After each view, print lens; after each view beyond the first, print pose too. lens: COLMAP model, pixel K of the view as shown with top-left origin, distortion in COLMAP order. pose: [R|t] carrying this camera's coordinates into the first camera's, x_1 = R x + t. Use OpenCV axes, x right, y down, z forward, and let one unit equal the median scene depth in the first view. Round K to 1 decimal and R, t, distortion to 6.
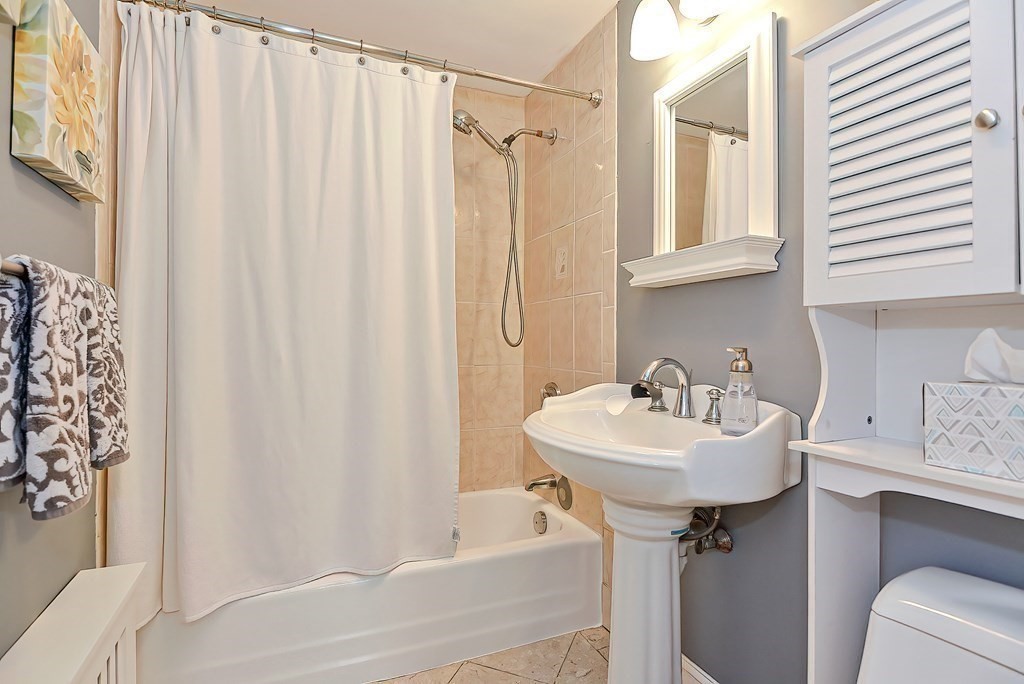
lens RADIAL K [[509.9, 0, 513.6], [0, 509.9, 335.9], [0, 0, 1]] dist [0.004564, -0.011388]
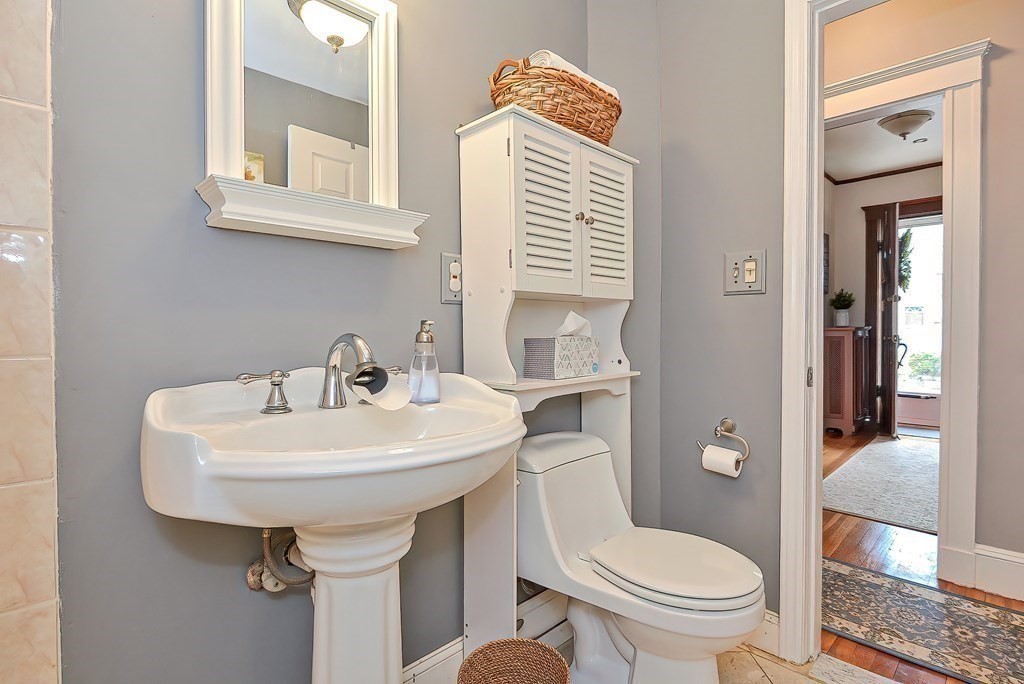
lens RADIAL K [[509.9, 0, 513.6], [0, 509.9, 335.9], [0, 0, 1]] dist [0.004564, -0.011388]
pose [[-0.362912, -0.016223, 0.931682, -0.565496], [-0.007499, 0.999867, 0.014489, 0.036229], [-0.931793, -0.001729, -0.362985, 1.128501]]
